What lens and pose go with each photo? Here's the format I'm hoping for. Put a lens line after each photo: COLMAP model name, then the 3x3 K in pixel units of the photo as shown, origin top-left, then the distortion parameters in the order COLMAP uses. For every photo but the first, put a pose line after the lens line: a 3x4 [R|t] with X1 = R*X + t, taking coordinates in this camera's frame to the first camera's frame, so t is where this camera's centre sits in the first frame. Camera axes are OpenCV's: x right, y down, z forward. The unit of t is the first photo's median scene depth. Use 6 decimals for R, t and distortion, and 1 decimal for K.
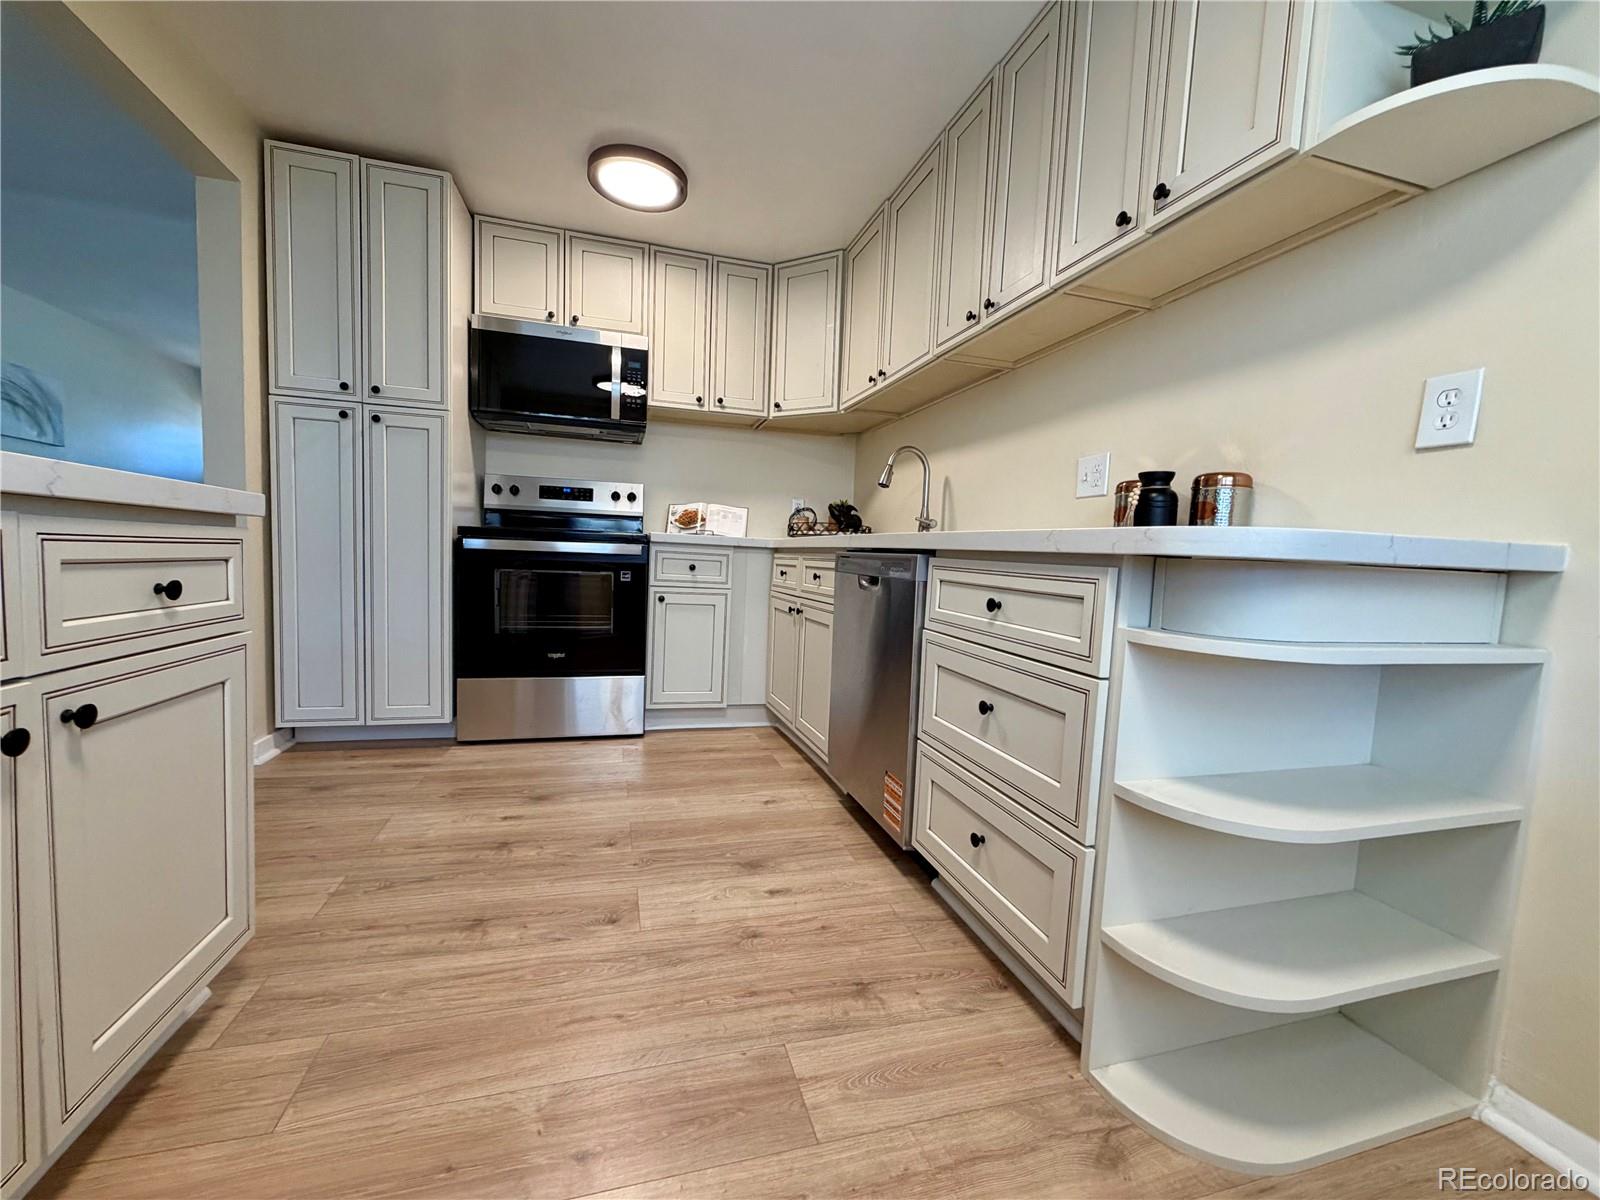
lens RADIAL K [[636.5, 0, 796.9], [0, 636.5, 603.4], [0, 0, 1]] dist [0.000024, -0.000173]
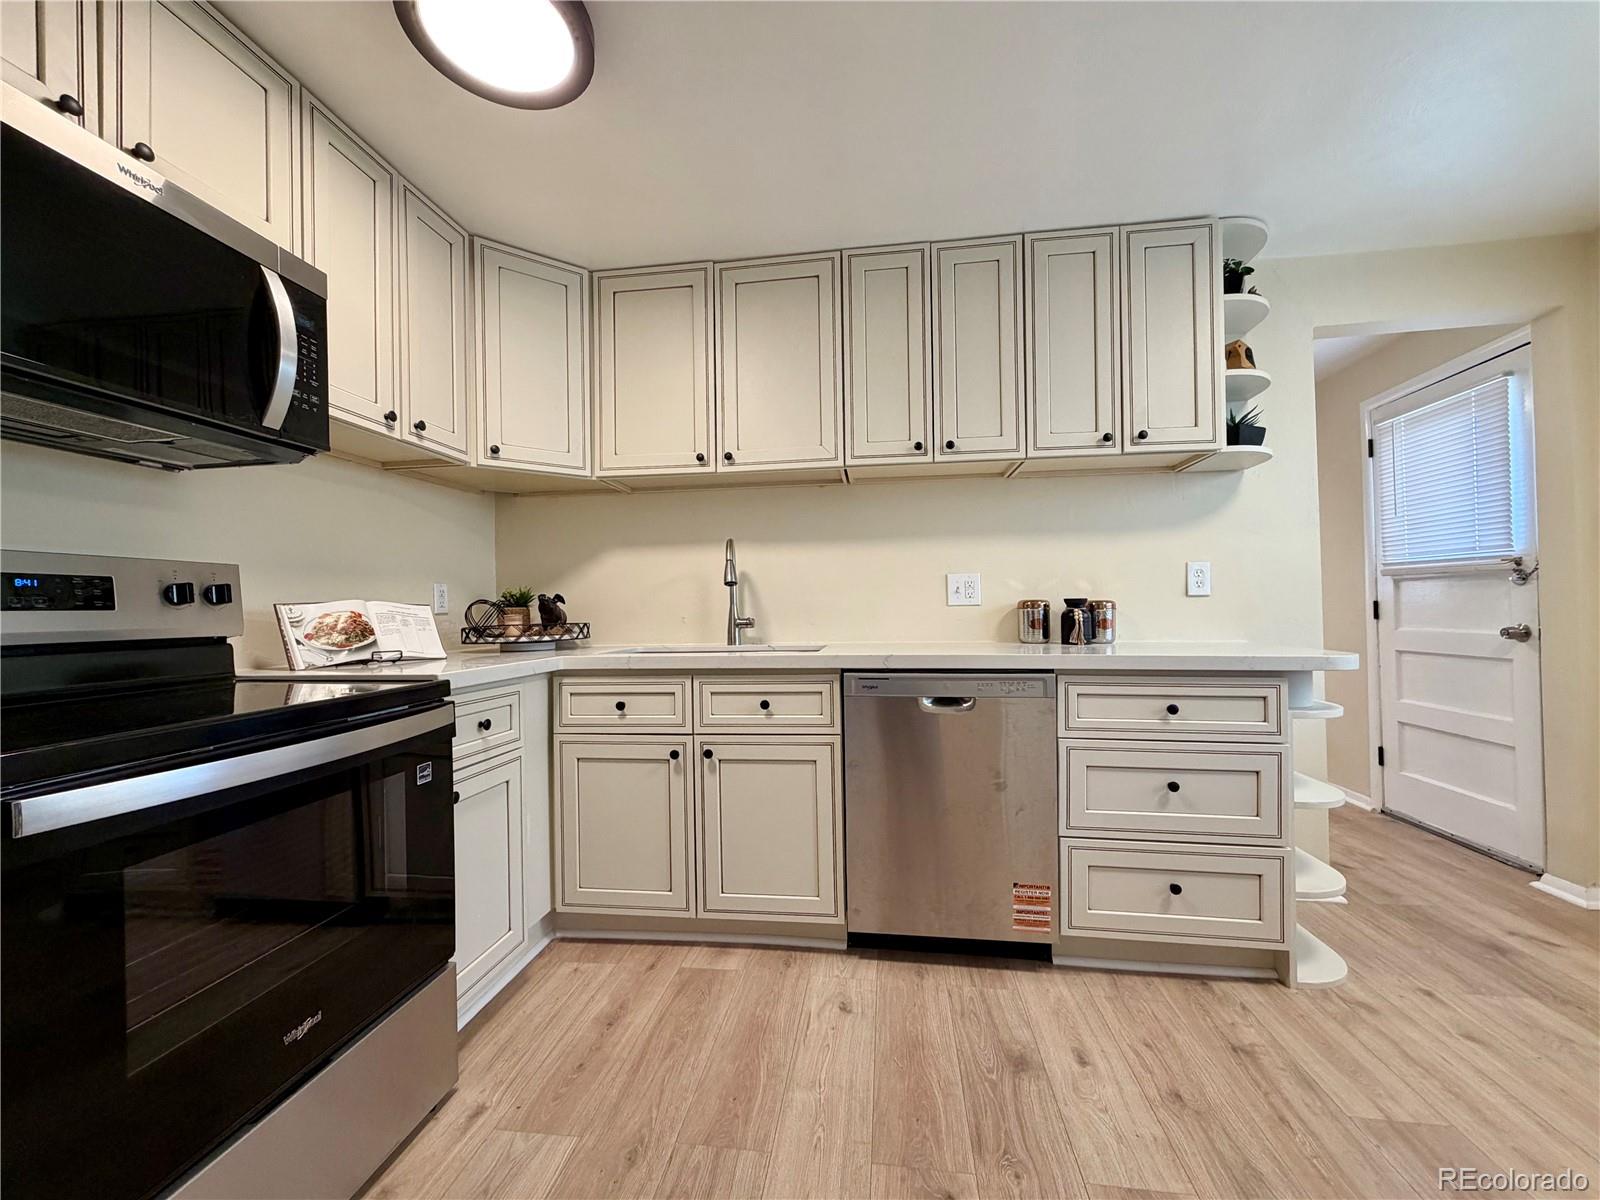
lens RADIAL K [[636.5, 0, 796.9], [0, 636.5, 603.4], [0, 0, 1]] dist [0.000024, -0.000173]
pose [[0.409240, -0.039563, 0.911568, -0.905546], [0.101019, 0.994882, -0.002173, -0.217515], [-0.906817, 0.092975, 0.411143, 0.830520]]
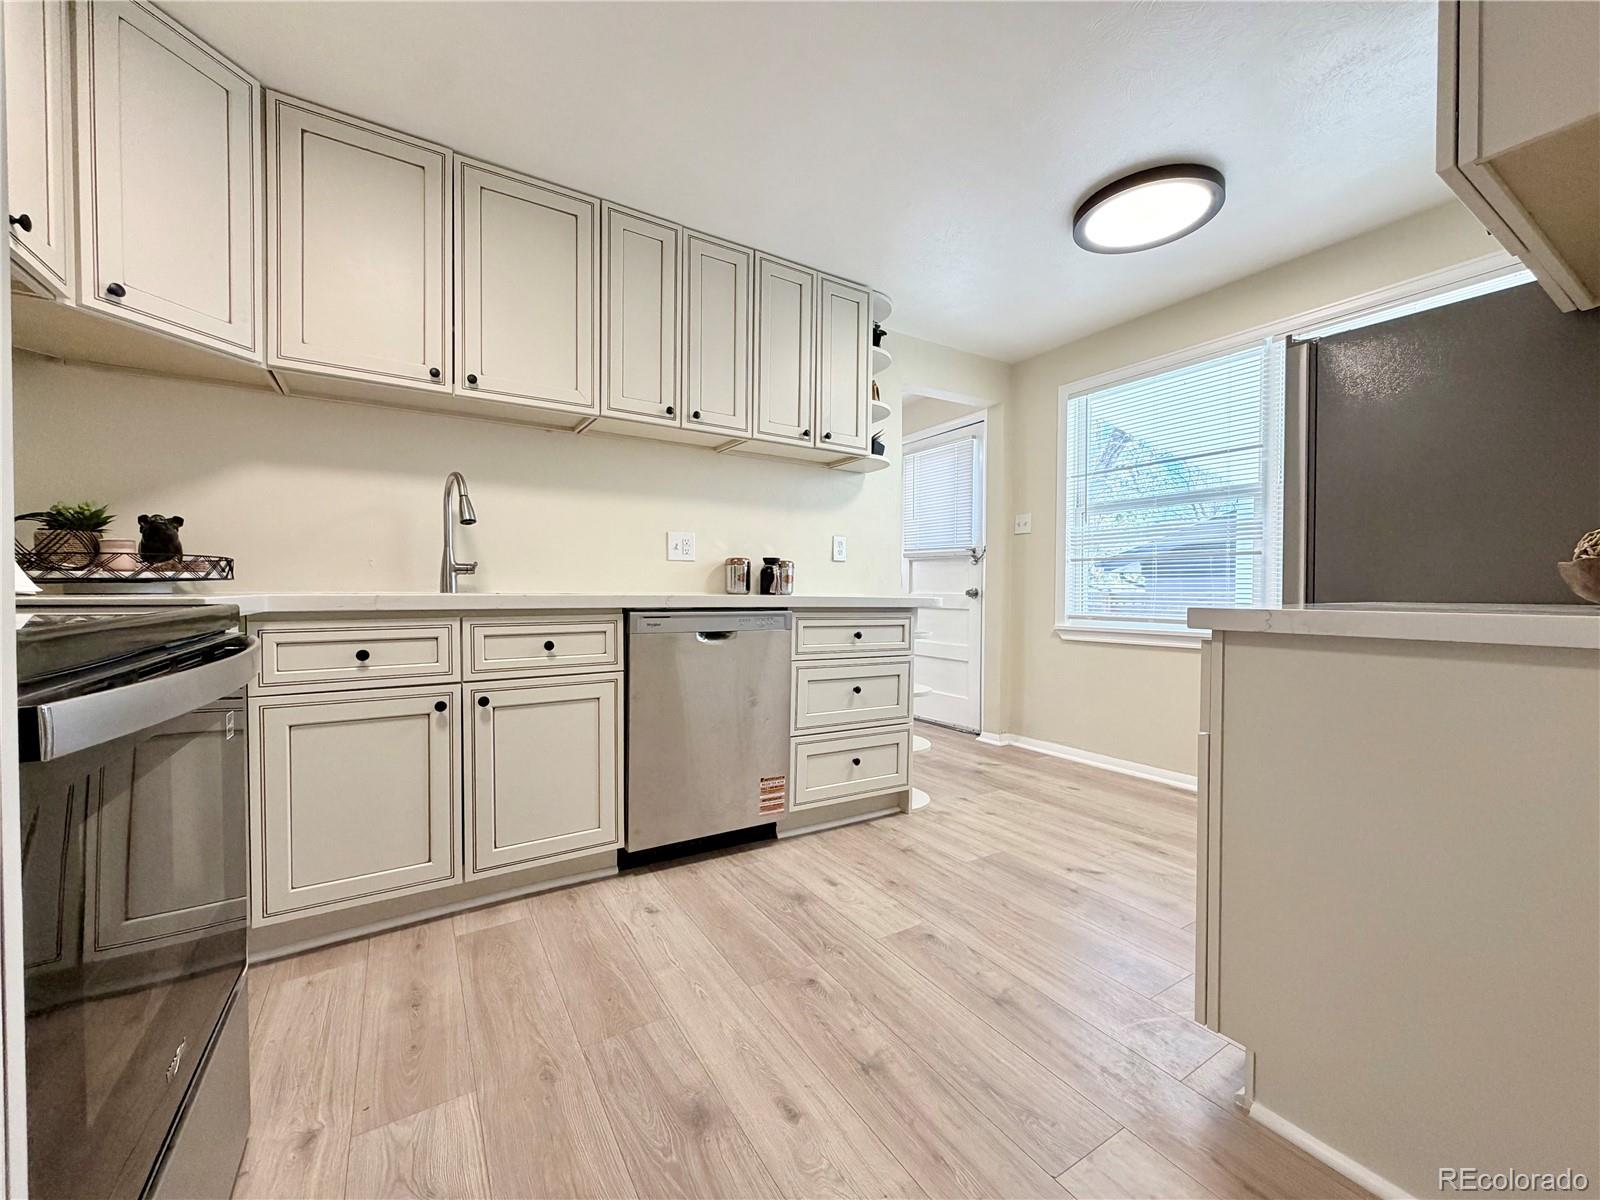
lens RADIAL K [[636.5, 0, 796.9], [0, 636.5, 603.4], [0, 0, 1]] dist [0.000024, -0.000173]
pose [[-0.267295, -0.067211, 0.961268, -1.069416], [0.053328, 0.995004, 0.084399, -0.191651], [-0.962138, 0.073822, -0.262375, 1.210933]]
